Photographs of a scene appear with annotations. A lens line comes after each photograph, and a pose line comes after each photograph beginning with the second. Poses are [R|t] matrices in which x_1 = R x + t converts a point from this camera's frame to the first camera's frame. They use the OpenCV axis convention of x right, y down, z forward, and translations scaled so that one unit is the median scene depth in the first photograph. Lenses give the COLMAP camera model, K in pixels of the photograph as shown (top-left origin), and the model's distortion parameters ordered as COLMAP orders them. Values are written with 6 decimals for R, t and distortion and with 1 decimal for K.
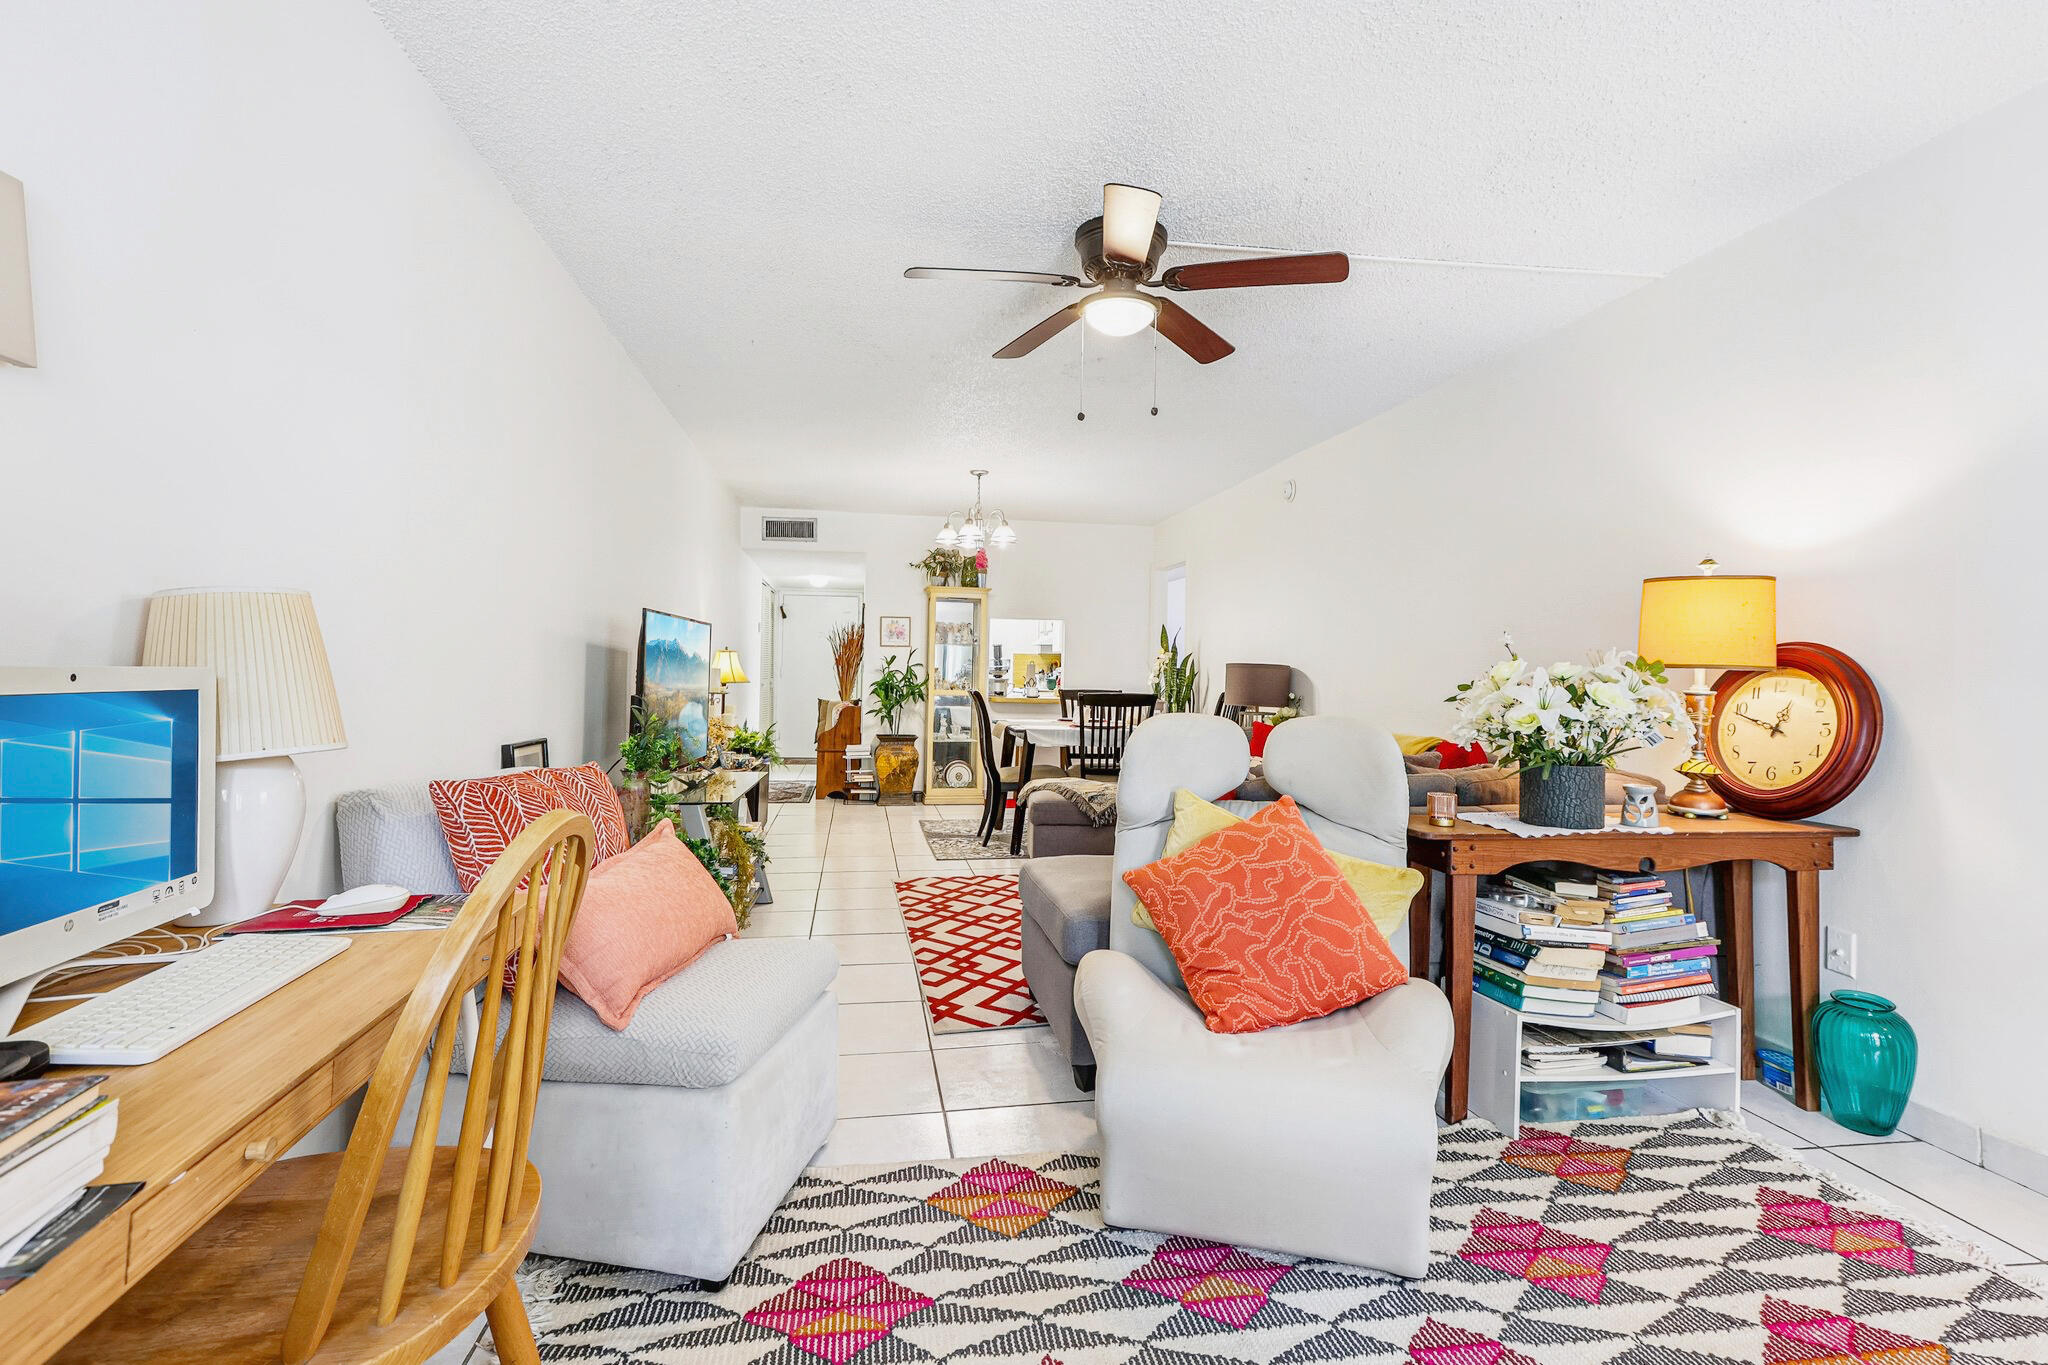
lens RADIAL K [[917.4, 0, 1024.0], [0, 917.4, 682.5], [0, 0, 1]] dist [-0.000296, 0.000446]
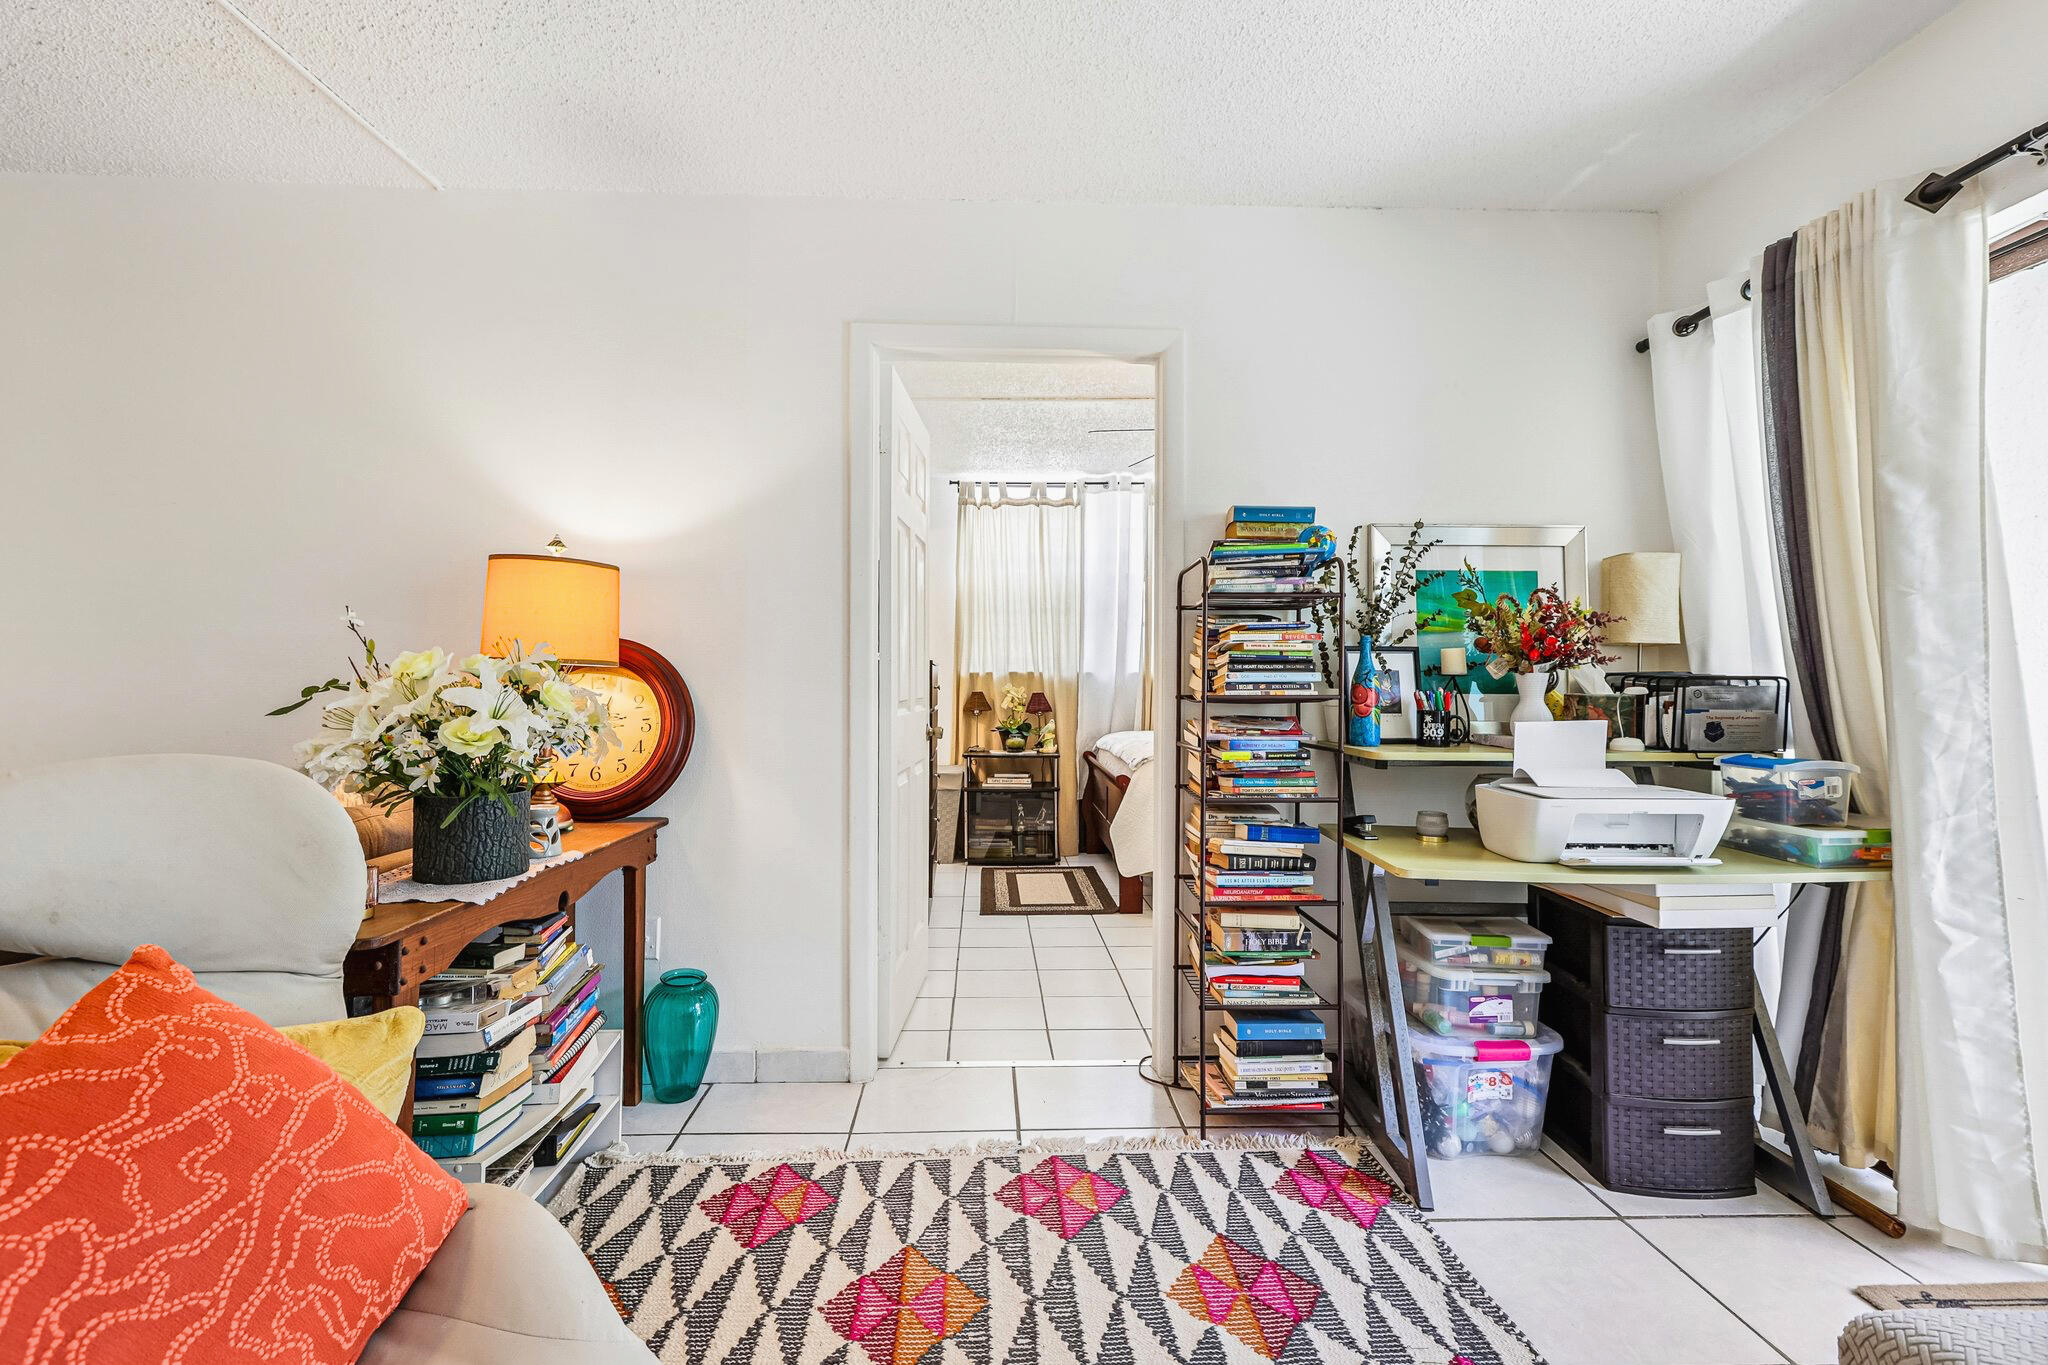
lens RADIAL K [[917.4, 0, 1024.0], [0, 917.4, 682.5], [0, 0, 1]] dist [-0.000296, 0.000446]
pose [[0.132493, -0.013948, 0.991086, -0.110456], [0.011654, 0.999854, 0.012514, -0.004584], [-0.991115, 0.009892, 0.132637, 0.622876]]
